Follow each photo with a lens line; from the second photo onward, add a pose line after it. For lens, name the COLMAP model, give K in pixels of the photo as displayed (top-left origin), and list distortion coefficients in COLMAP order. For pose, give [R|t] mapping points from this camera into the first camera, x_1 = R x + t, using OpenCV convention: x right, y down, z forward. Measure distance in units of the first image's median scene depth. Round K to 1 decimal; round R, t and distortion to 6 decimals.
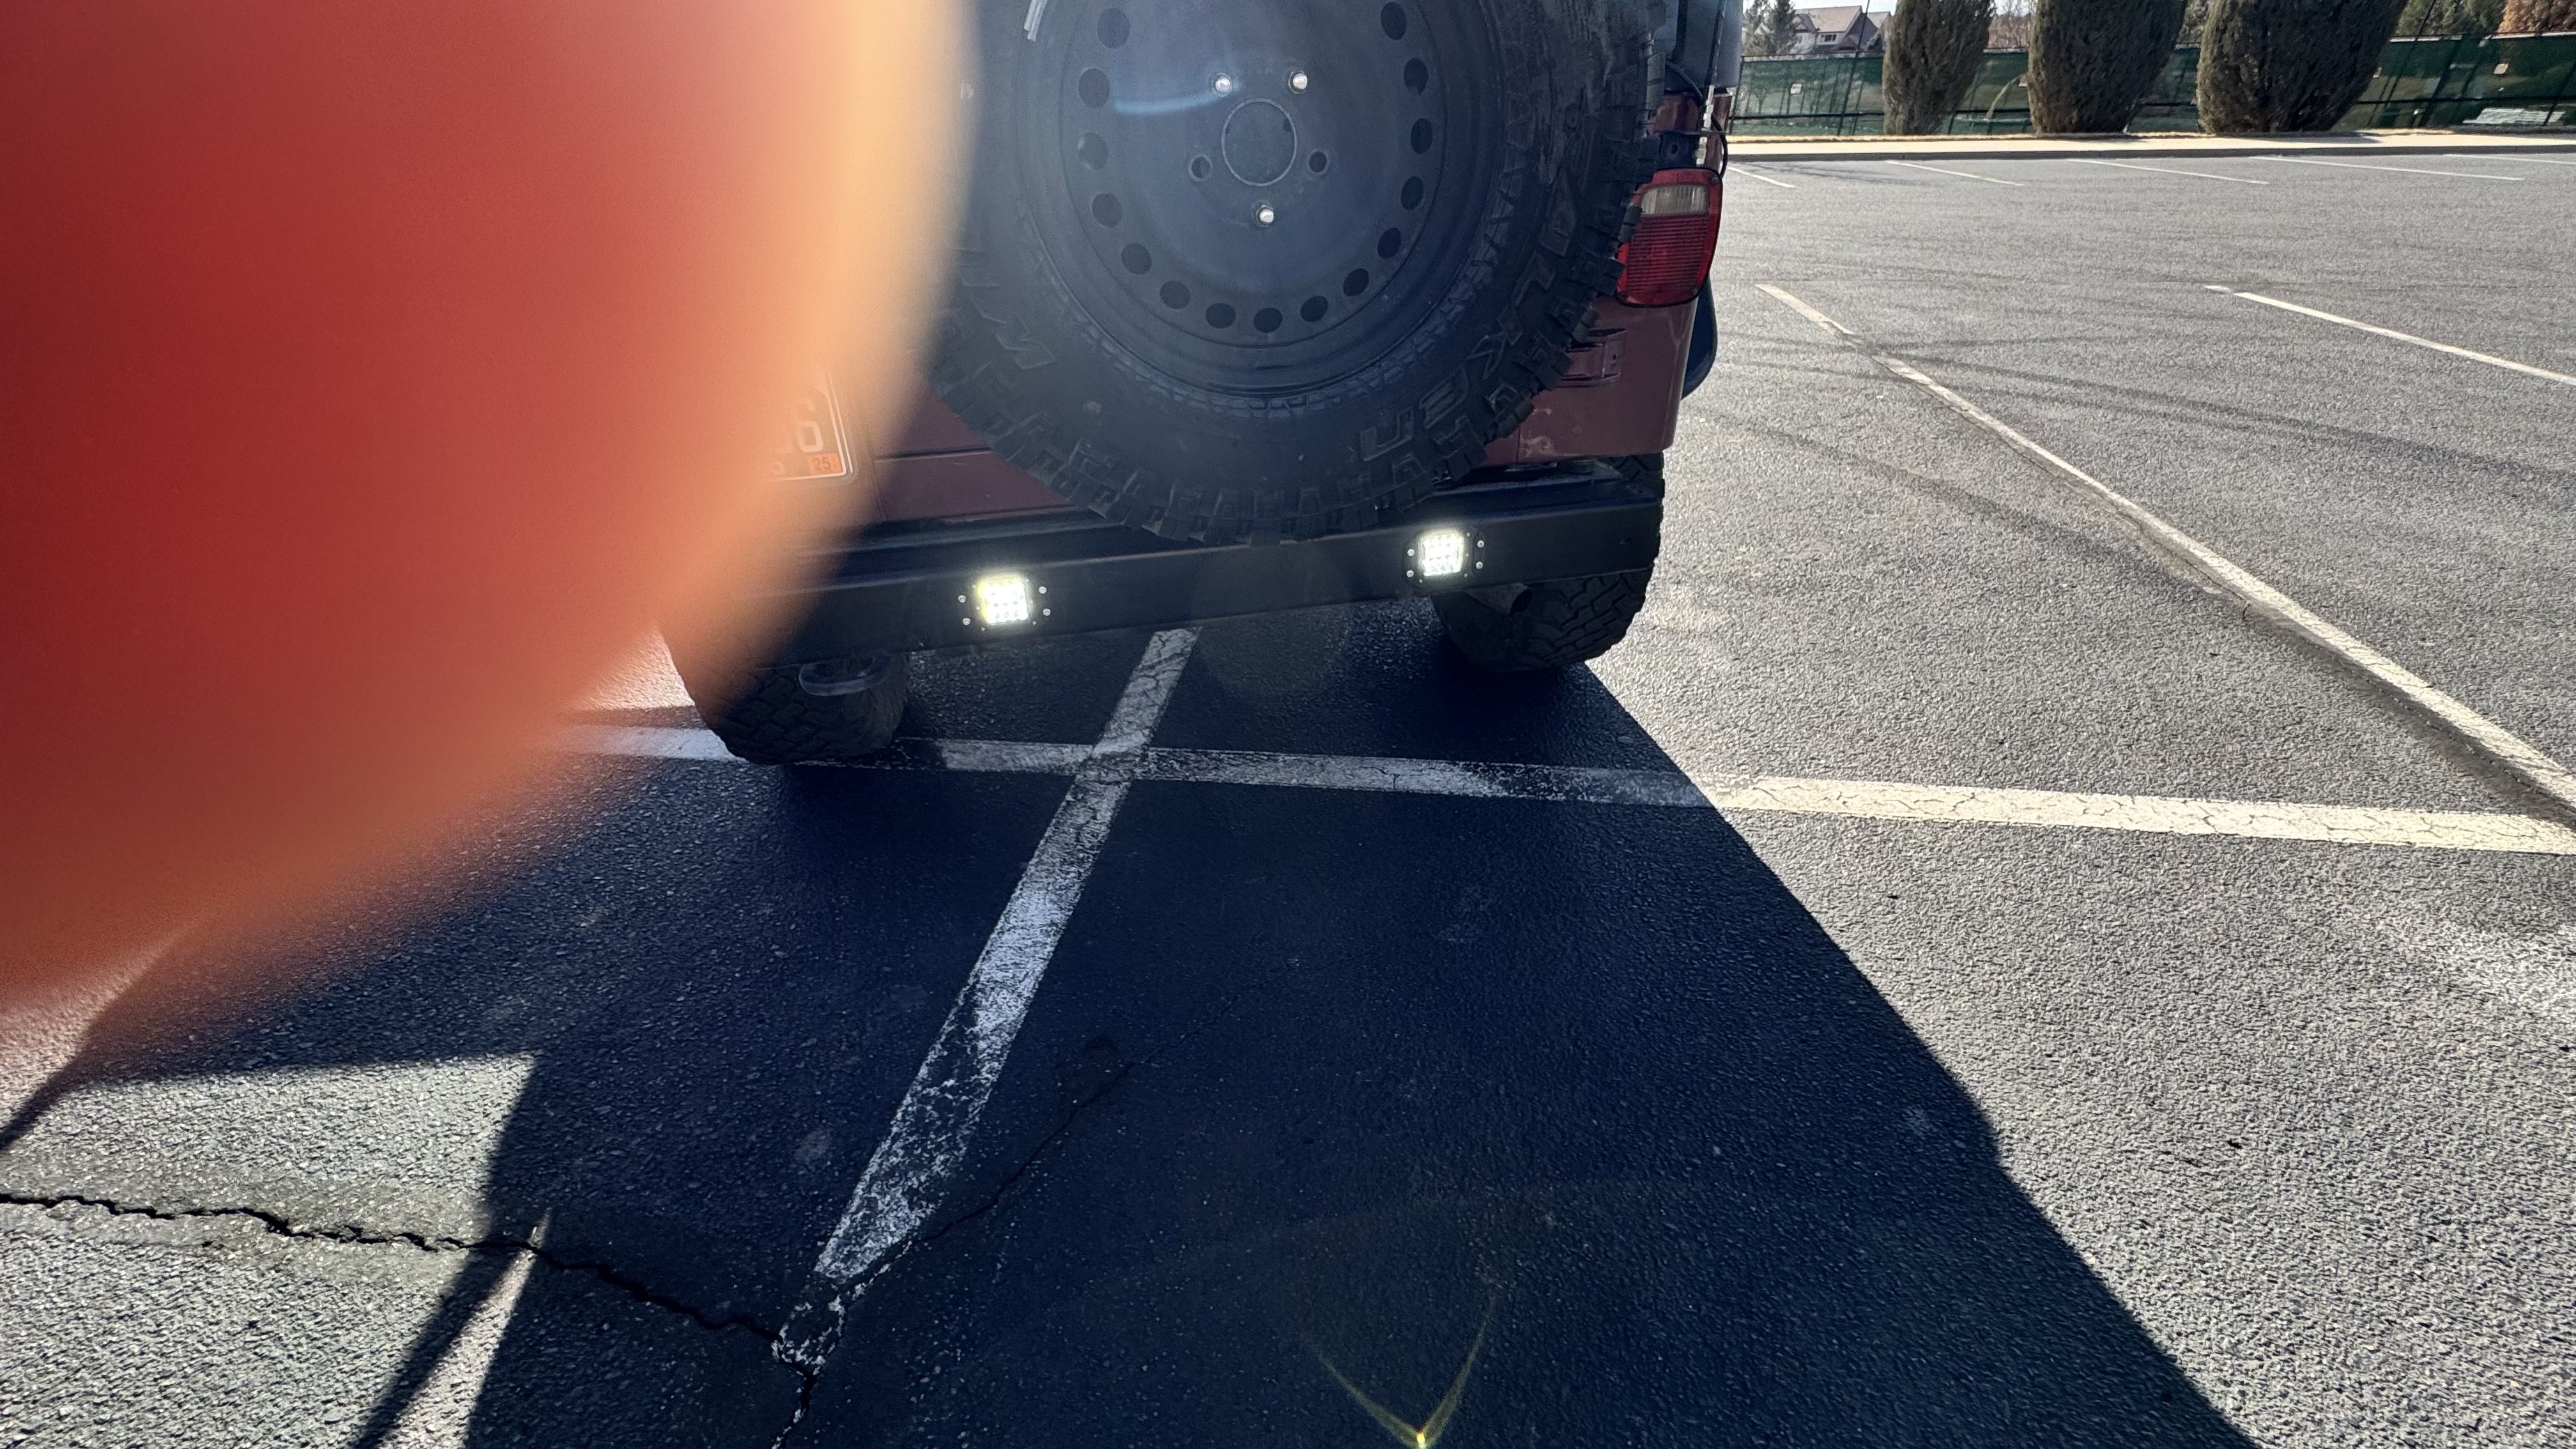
lens RADIAL K [[1032.5, 0, 1285.2], [0, 1032.5, 722.4], [0, 0, 1]] dist [-0.004370, -0.000472]
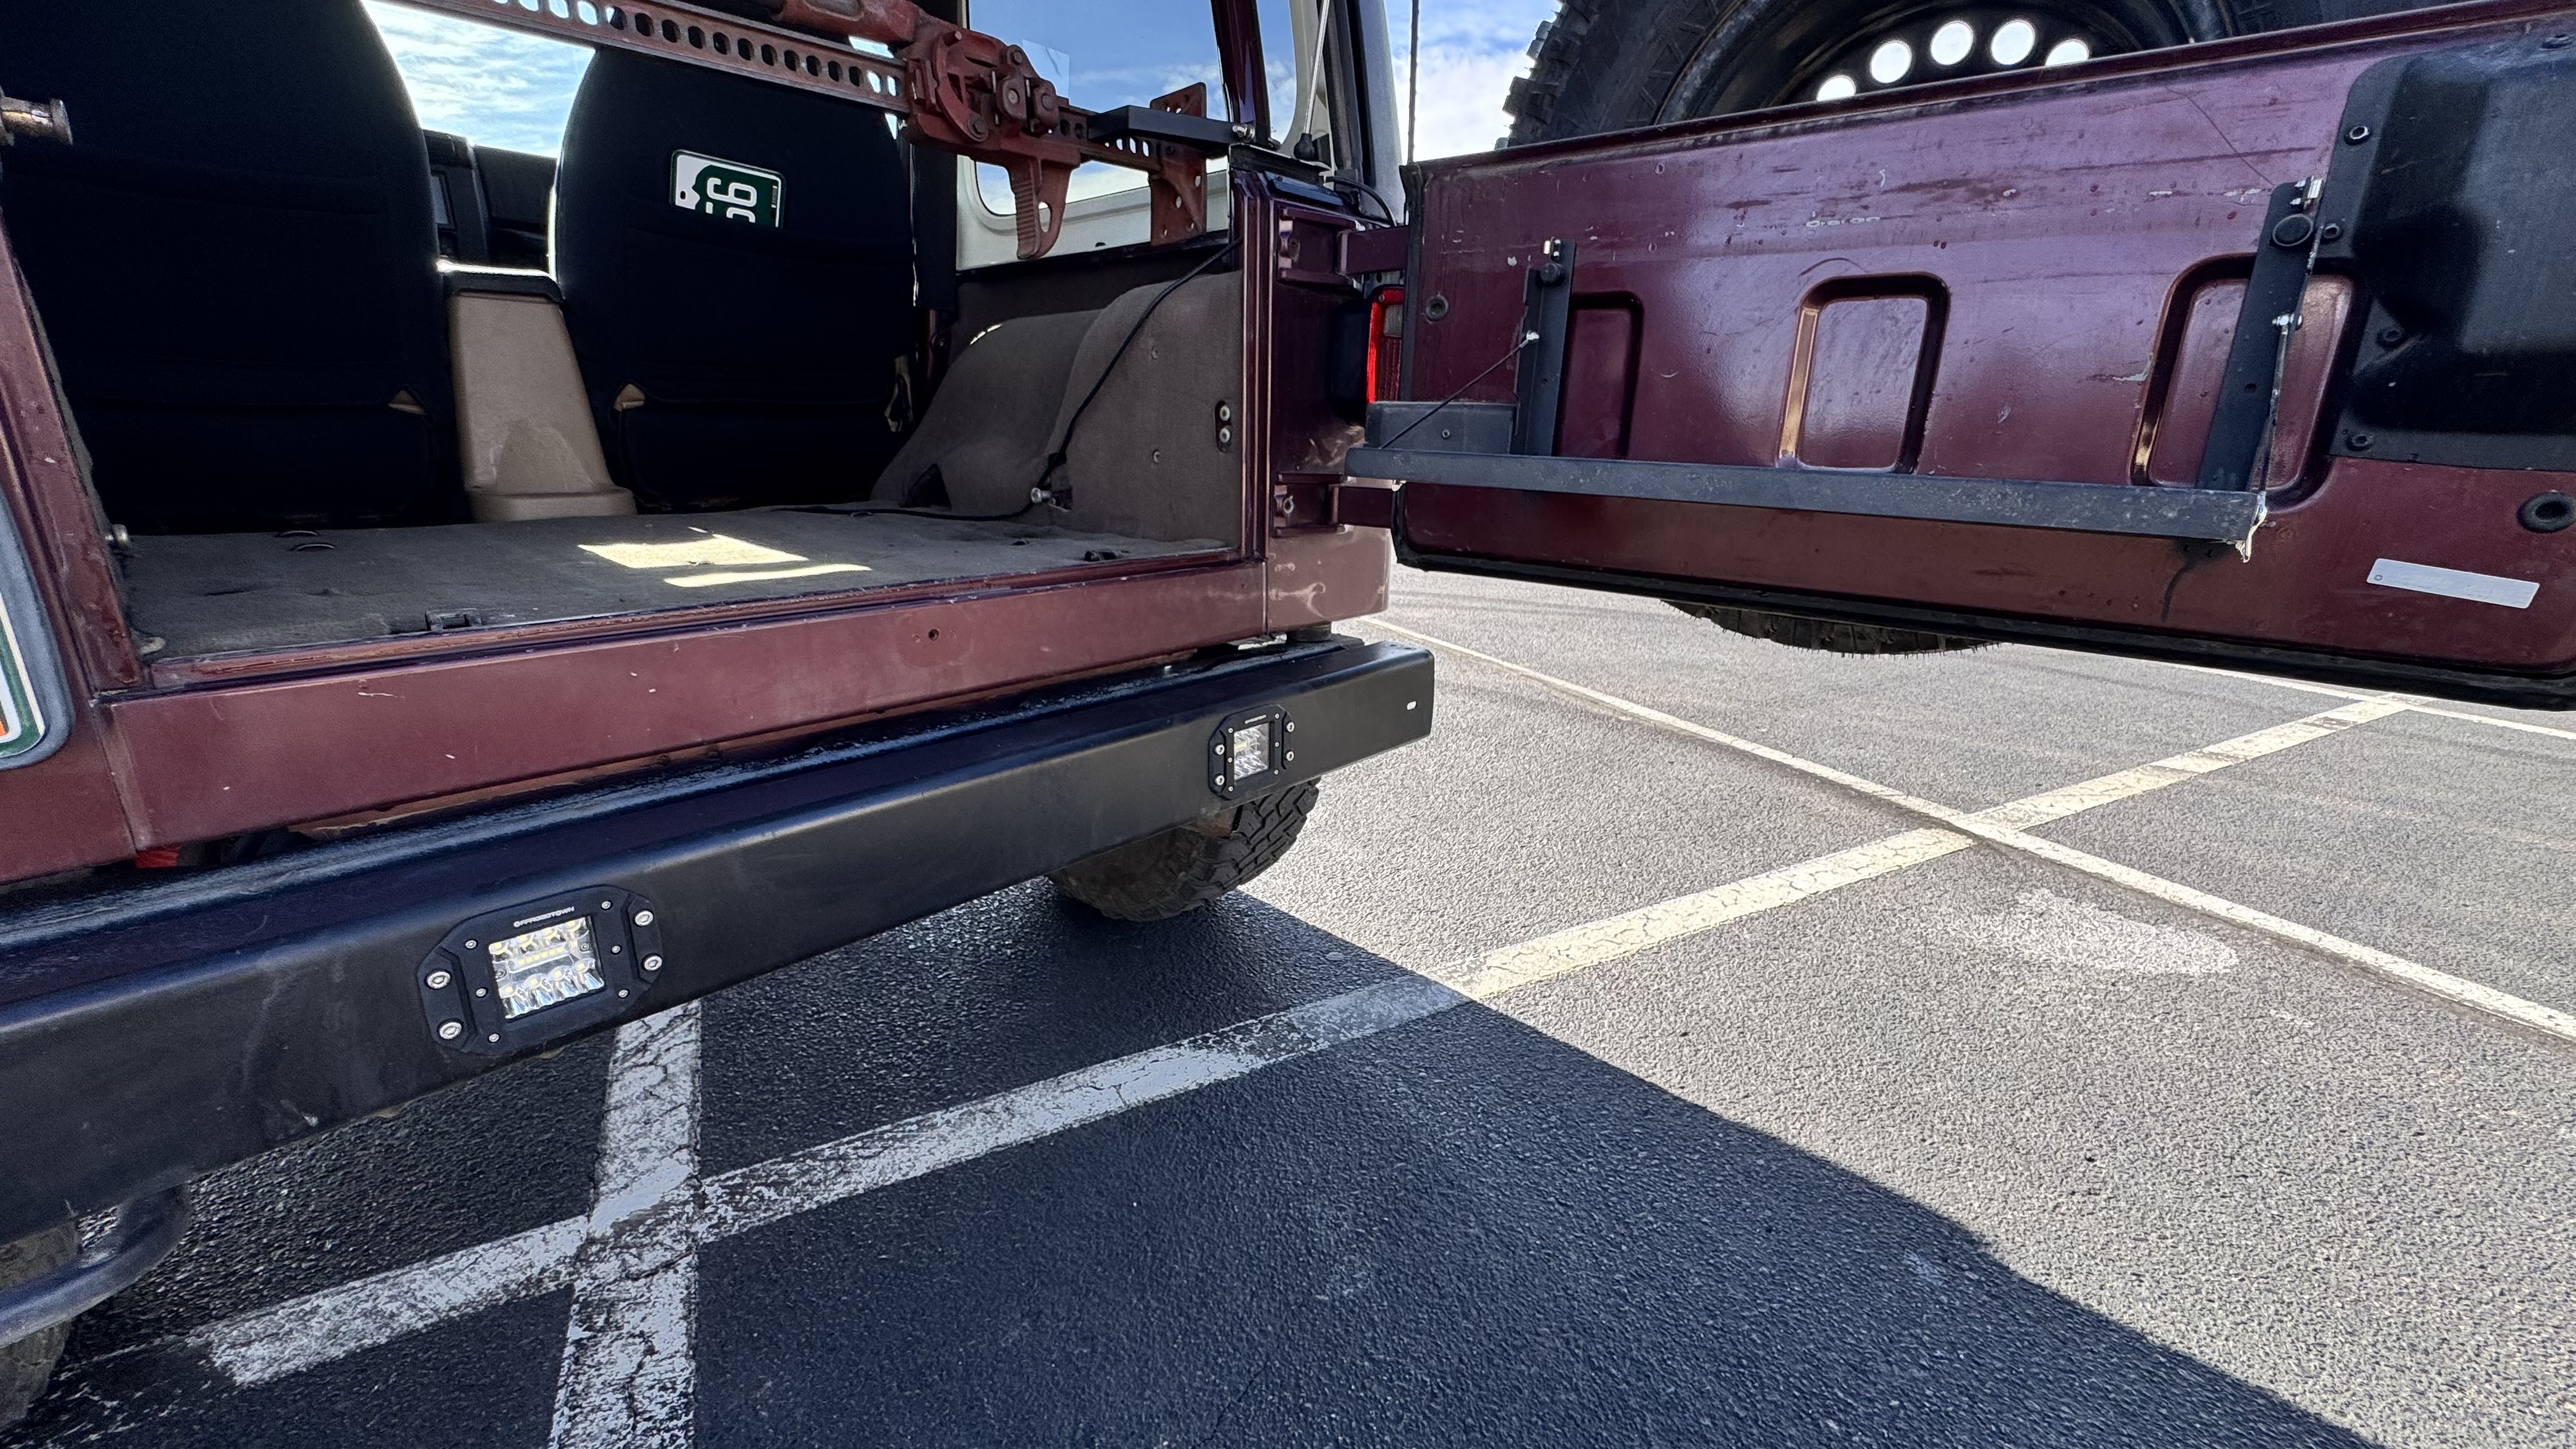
lens RADIAL K [[1032.5, 0, 1295.0], [0, 1032.5, 730.7], [0, 0, 1]] dist [-0.004370, -0.000472]
pose [[0.809171, -0.137479, 0.571263, -0.163867], [0.273581, 0.948577, -0.159235, -0.034208], [-0.519995, 0.285135, 0.805173, 0.283984]]
